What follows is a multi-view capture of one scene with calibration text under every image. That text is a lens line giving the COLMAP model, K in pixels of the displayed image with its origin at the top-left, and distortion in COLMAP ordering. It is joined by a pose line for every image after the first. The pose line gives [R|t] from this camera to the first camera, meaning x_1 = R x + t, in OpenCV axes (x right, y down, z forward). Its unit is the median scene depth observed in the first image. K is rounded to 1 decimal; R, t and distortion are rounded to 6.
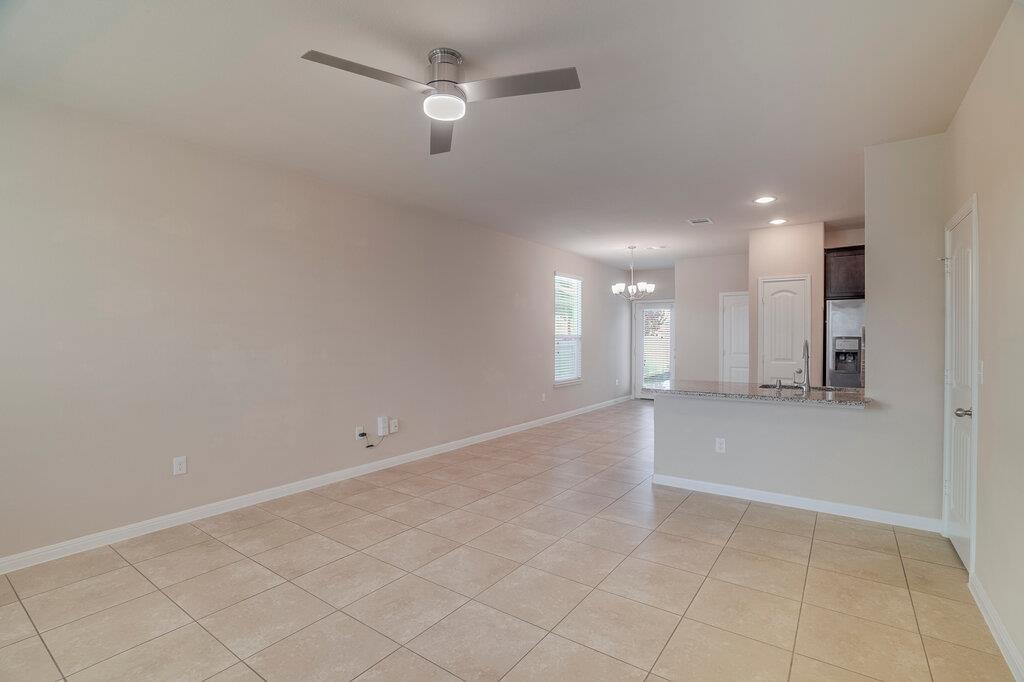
lens RADIAL K [[471.5, 0, 512.0], [0, 471.5, 341.0], [0, 0, 1]] dist [-0.047311, 0.000867]
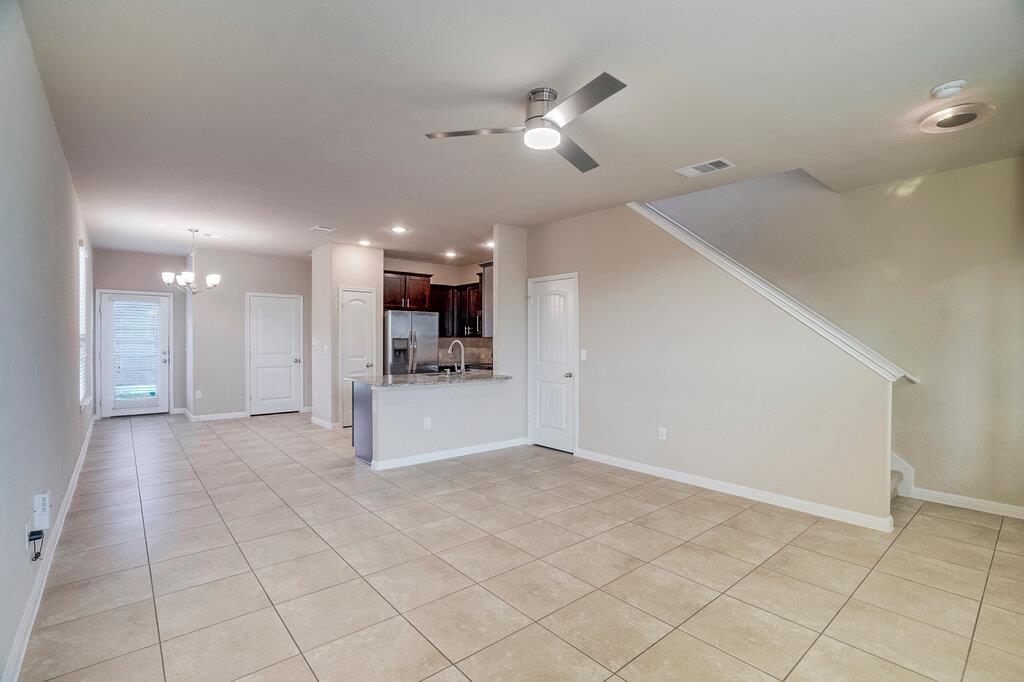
lens RADIAL K [[471.5, 0, 512.0], [0, 471.5, 341.0], [0, 0, 1]] dist [-0.047311, 0.000867]
pose [[0.254203, -0.004348, 0.967141, -0.594947], [0.005505, 0.999980, 0.003049, -0.002669], [-0.967135, 0.004549, 0.254222, 0.359744]]
